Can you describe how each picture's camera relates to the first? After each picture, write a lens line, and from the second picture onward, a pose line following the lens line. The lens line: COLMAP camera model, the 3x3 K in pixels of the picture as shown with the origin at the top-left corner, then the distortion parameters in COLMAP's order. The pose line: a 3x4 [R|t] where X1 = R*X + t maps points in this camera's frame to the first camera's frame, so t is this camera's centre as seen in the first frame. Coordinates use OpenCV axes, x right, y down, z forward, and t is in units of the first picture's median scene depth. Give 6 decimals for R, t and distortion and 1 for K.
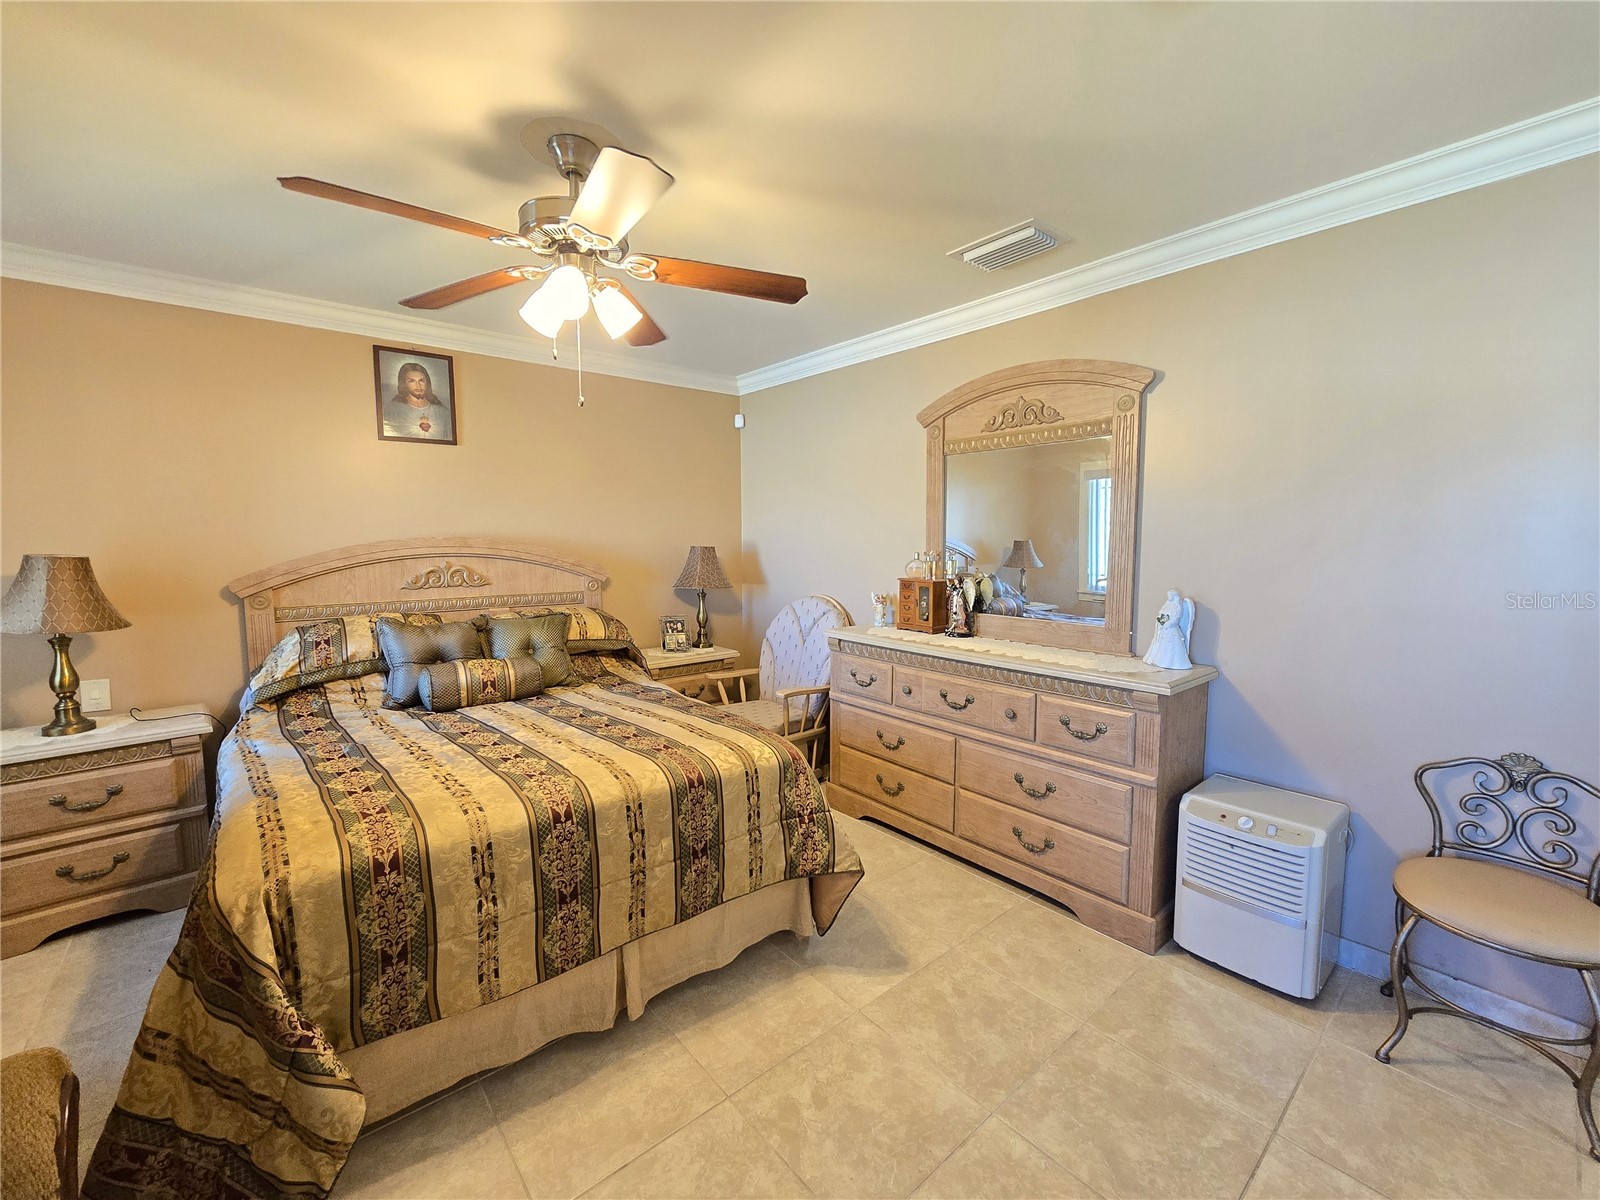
lens RADIAL K [[651.4, 0, 806.7], [0, 651.4, 596.5], [0, 0, 1]] dist [-0.002438, -0.000004]
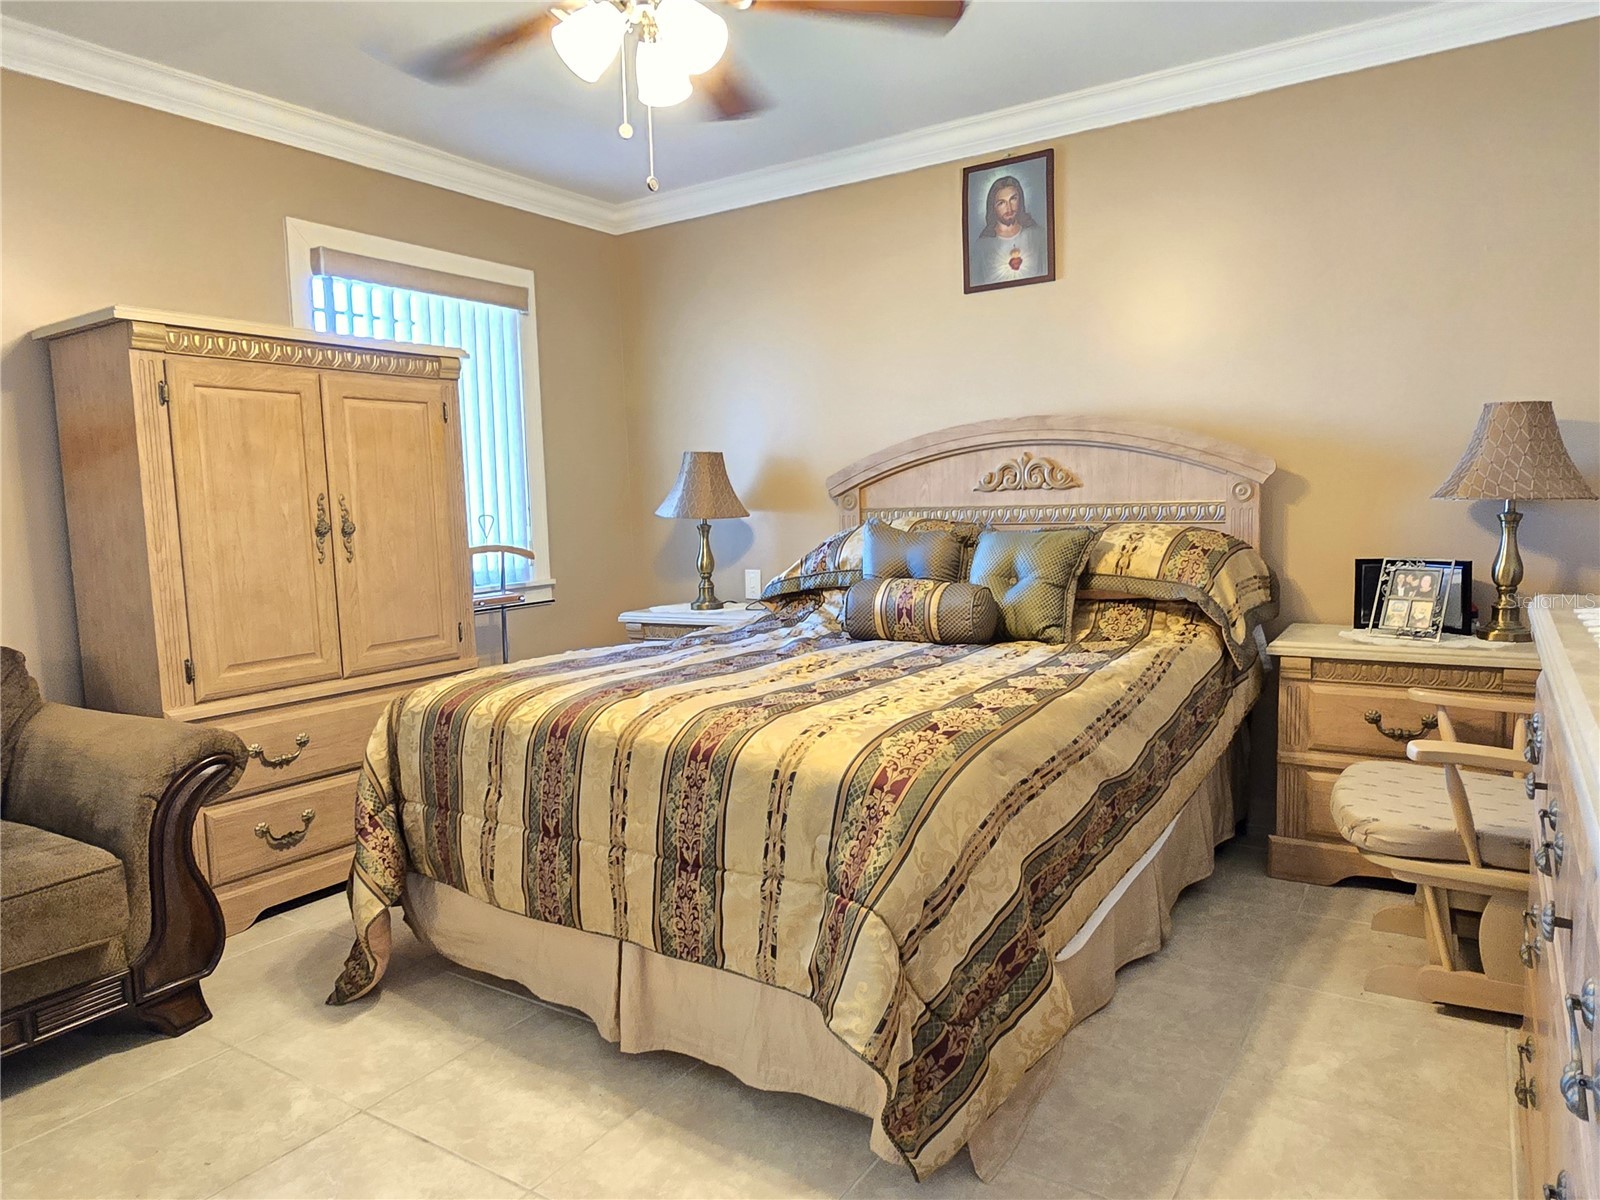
lens RADIAL K [[1026.7, 0, 806.1], [0, 1026.7, 598.8], [0, 0, 1]] dist [-0.009661, -0.001352]
pose [[0.294043, 0.089172, -0.951623, 0.534809], [-0.057565, 0.995483, 0.075495, 0.040195], [0.954057, 0.032582, 0.297848, 0.550386]]
